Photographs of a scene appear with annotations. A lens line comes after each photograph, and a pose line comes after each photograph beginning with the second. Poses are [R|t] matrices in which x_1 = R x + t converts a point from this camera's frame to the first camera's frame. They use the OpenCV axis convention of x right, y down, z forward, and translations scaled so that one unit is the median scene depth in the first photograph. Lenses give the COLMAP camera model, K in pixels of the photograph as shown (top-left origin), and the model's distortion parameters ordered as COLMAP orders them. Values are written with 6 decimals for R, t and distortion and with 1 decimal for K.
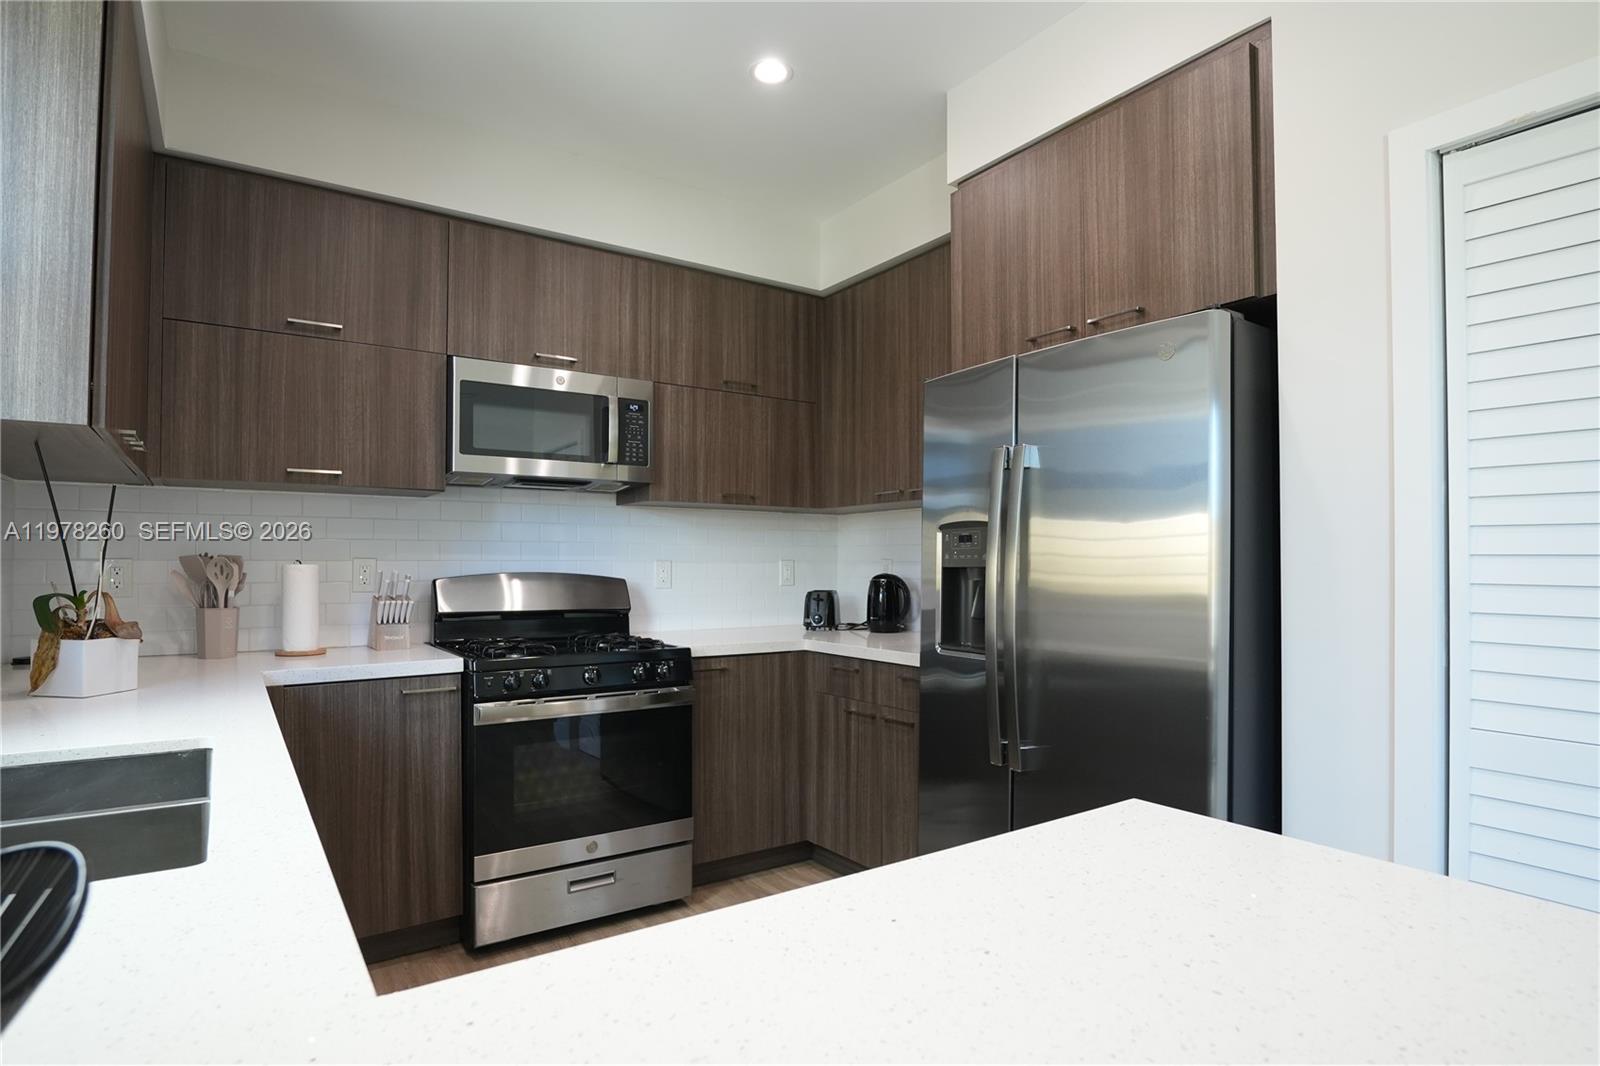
lens RADIAL K [[839.7, 0, 800.0], [0, 839.7, 546.3], [0, 0, 1]] dist [-0.019714, -0.000843]
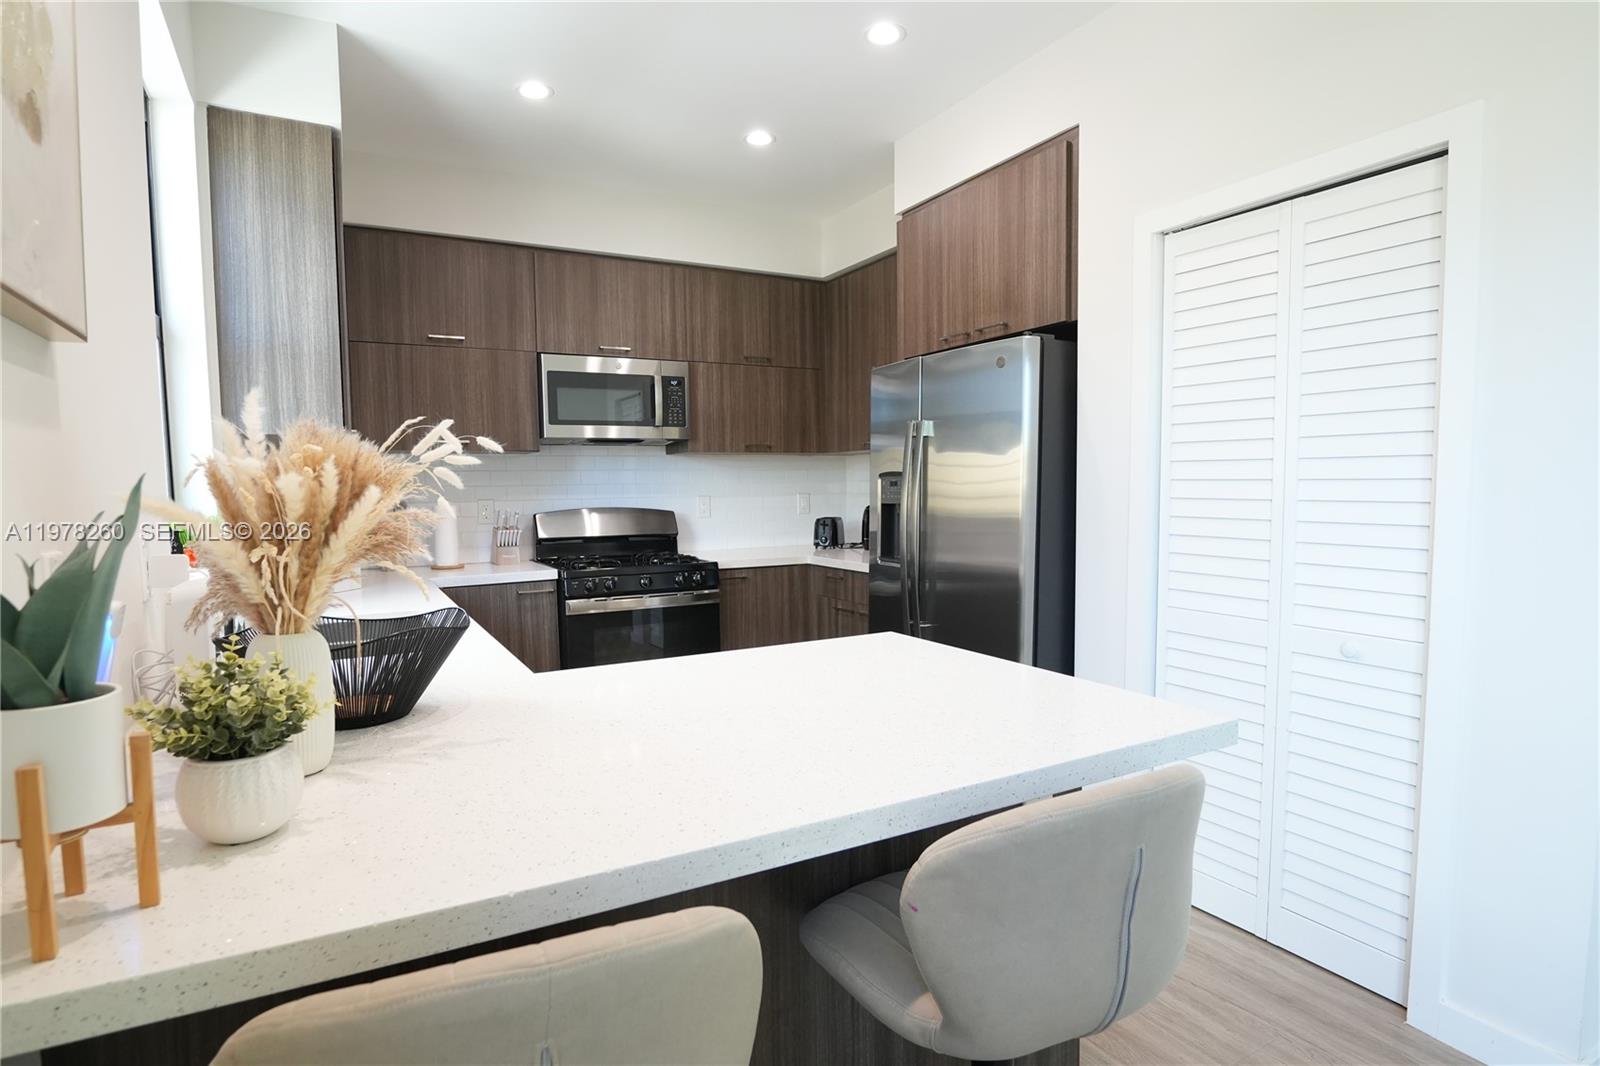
lens RADIAL K [[839.7, 0, 801.1], [0, 839.7, 538.0], [0, 0, 1]] dist [-0.019714, -0.000843]
pose [[0.995352, -0.009185, -0.095862, 0.151601], [0.017318, 0.996286, 0.084350, -0.034690], [0.094732, -0.085618, 0.991814, -0.381318]]
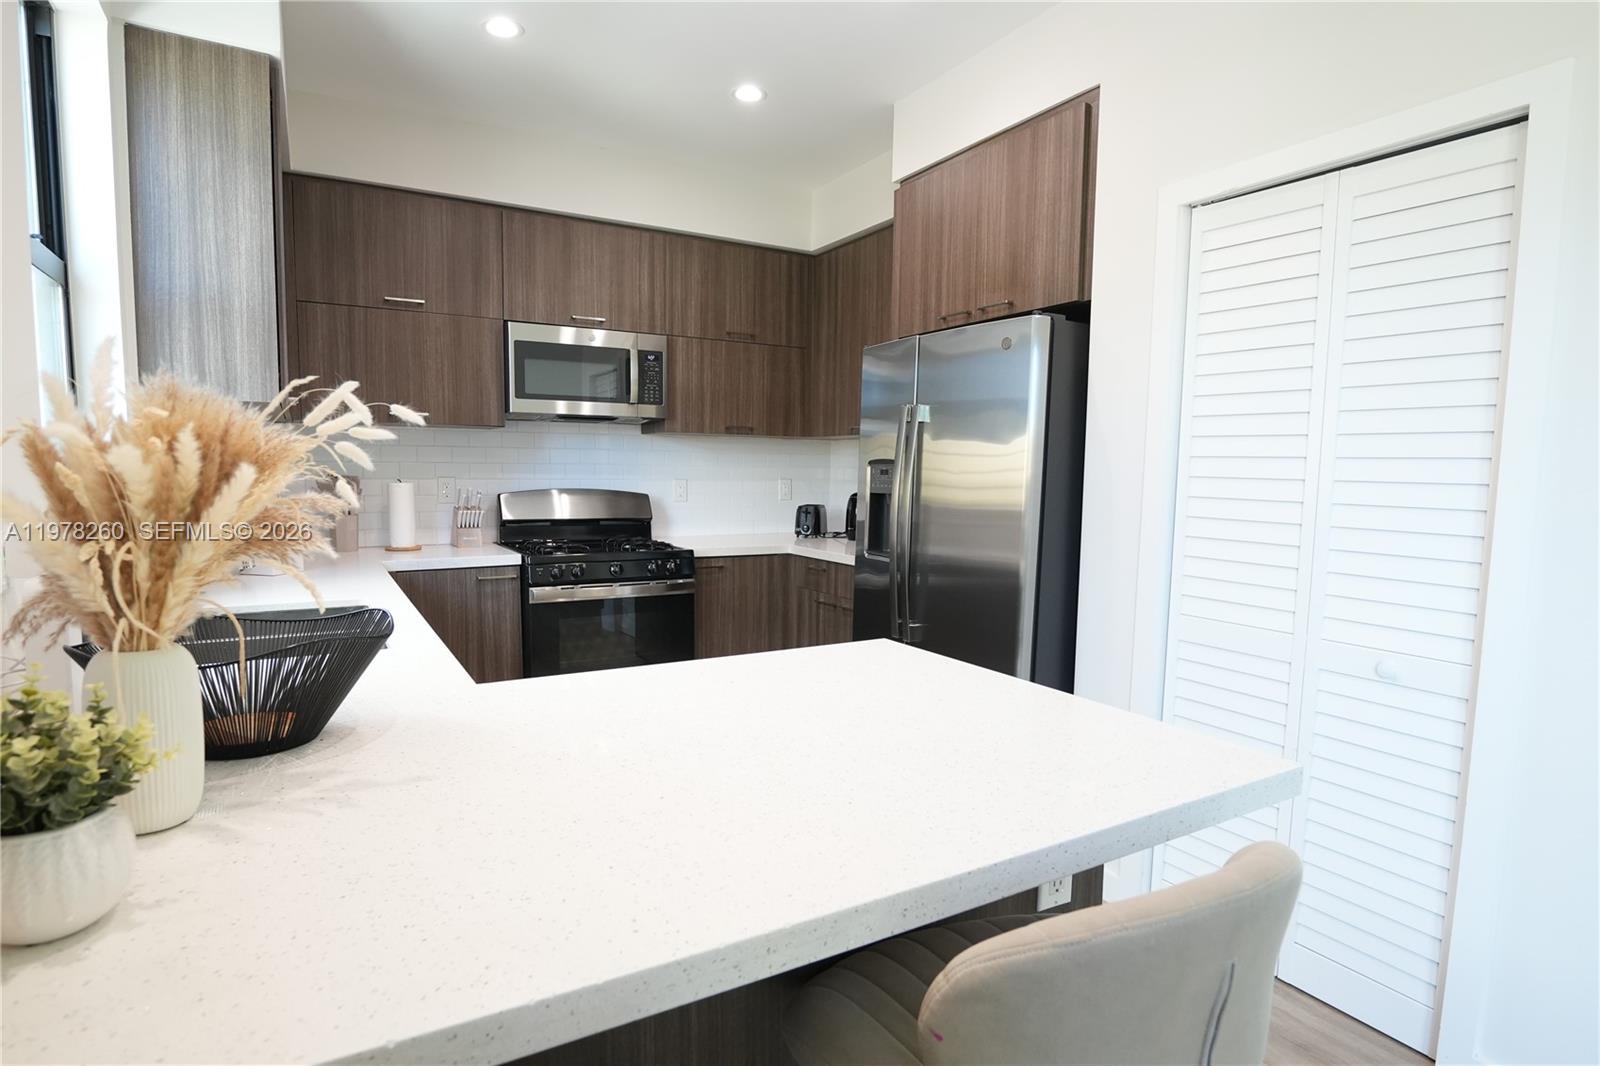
lens RADIAL K [[839.7, 0, 800.2], [0, 839.7, 543.0], [0, 0, 1]] dist [-0.019714, -0.000843]
pose [[0.997431, 0.017541, -0.069452, 0.136145], [-0.009849, 0.993928, 0.109590, -0.036127], [0.070953, -0.108624, 0.991548, -0.297945]]
